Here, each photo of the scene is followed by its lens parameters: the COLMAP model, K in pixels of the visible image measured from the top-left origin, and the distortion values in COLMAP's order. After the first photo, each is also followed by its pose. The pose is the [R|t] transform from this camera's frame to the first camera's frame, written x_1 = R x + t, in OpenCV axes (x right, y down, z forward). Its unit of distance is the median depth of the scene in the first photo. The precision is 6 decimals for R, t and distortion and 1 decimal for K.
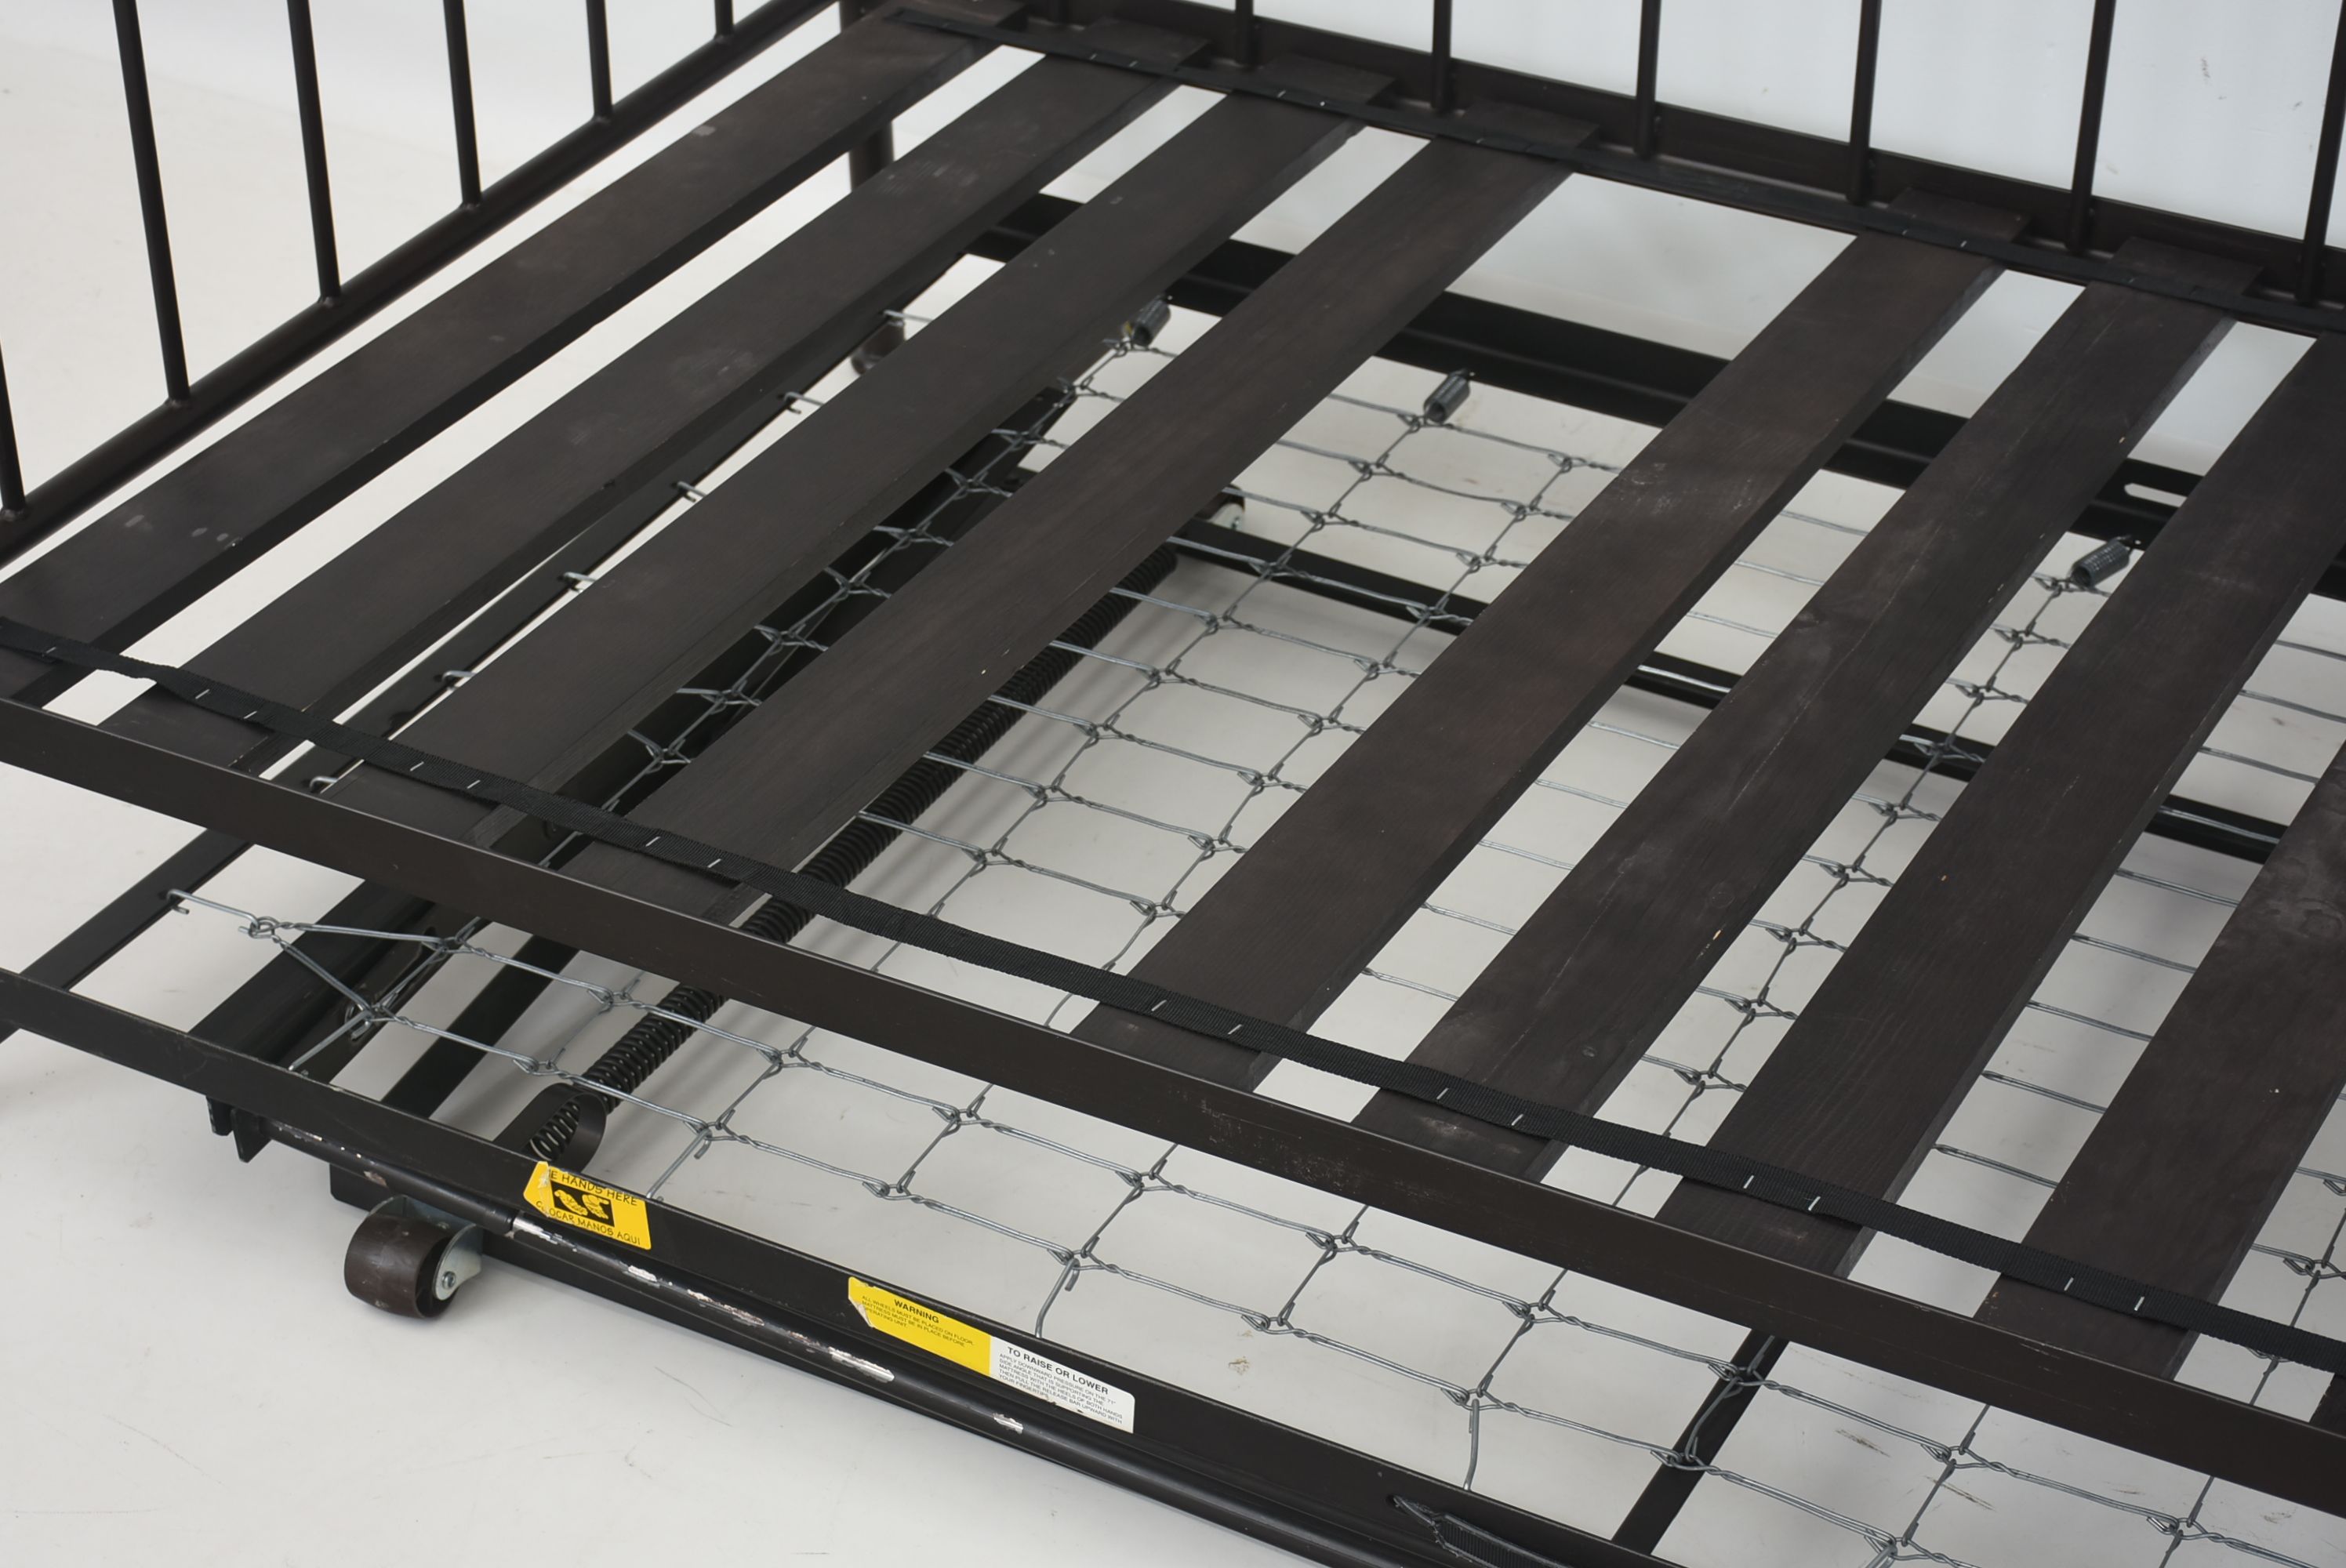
lens RADIAL K [[4345.7, 0, 1172.5], [0, 4345.7, 1032.6], [0, 0, 1]] dist [-0.342860, 2.696196]
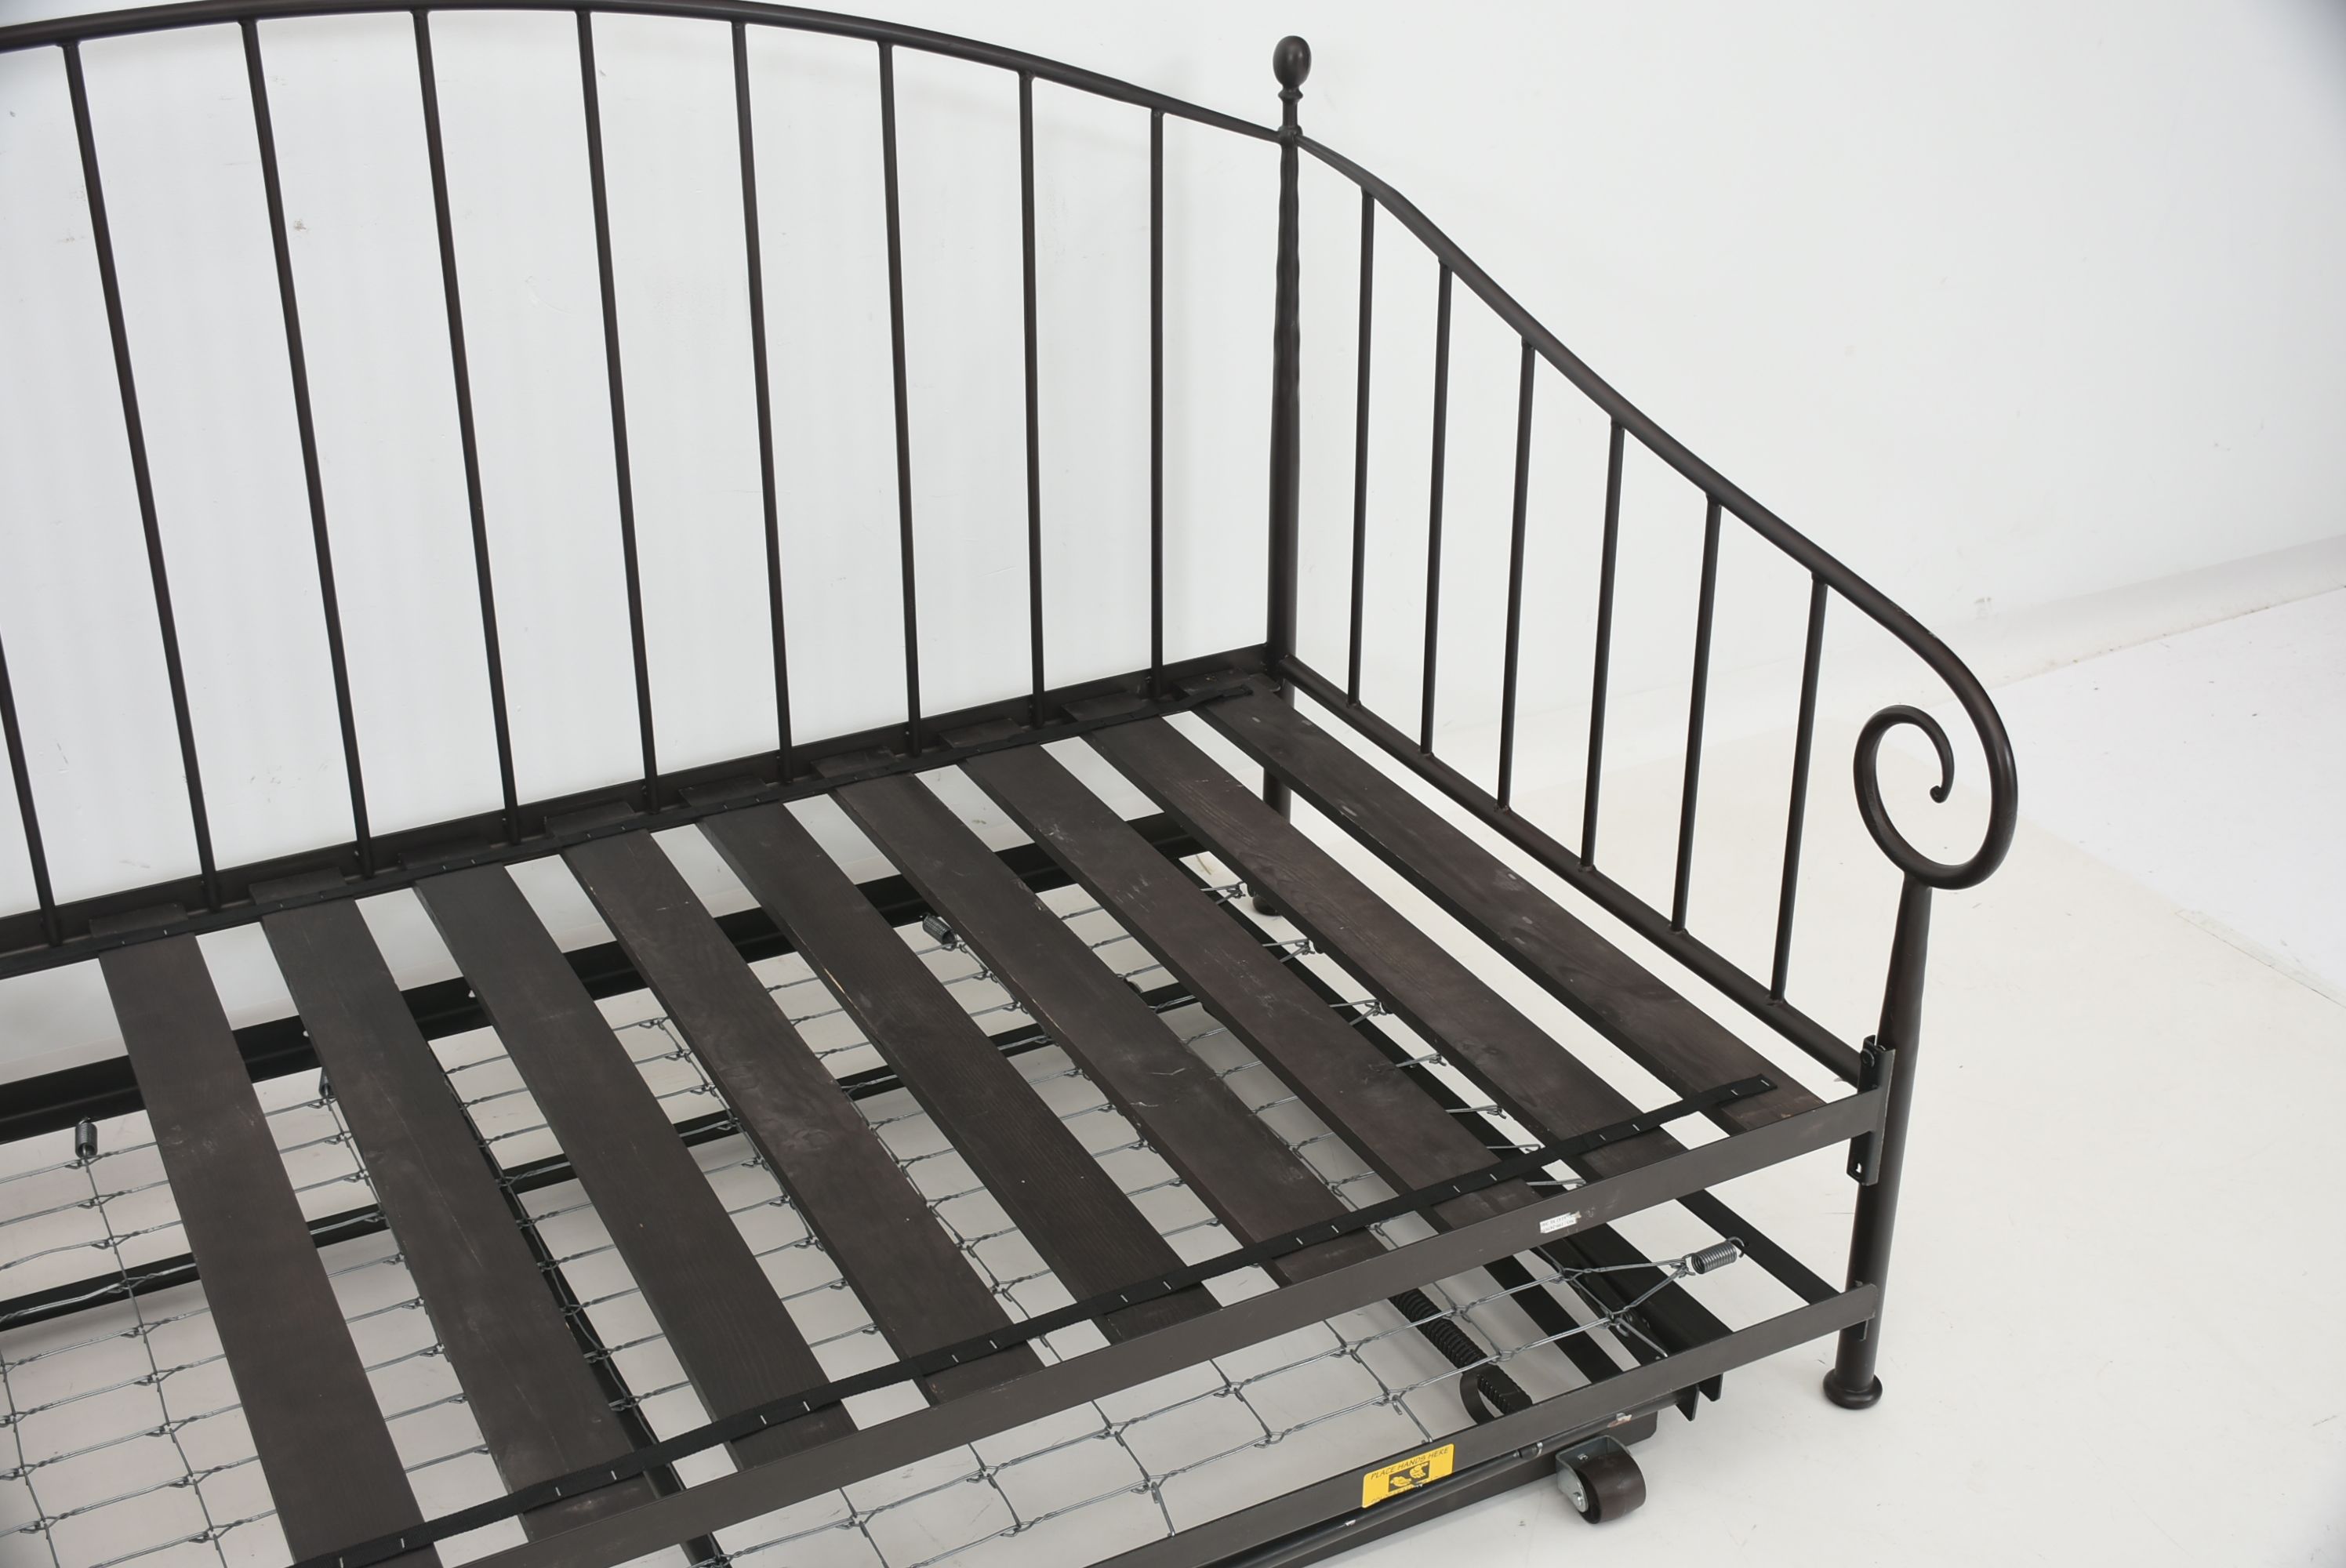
lens RADIAL K [[2744.5, 0, 1173.0], [0, 2744.5, 784.0], [0, 0, 1]] dist [-0.009523, -0.028703]
pose [[0.552928, -0.362263, 0.750357, -0.389578], [0.499142, 0.865086, 0.049841, -0.122147], [-0.667179, 0.346977, 0.659151, 0.143059]]
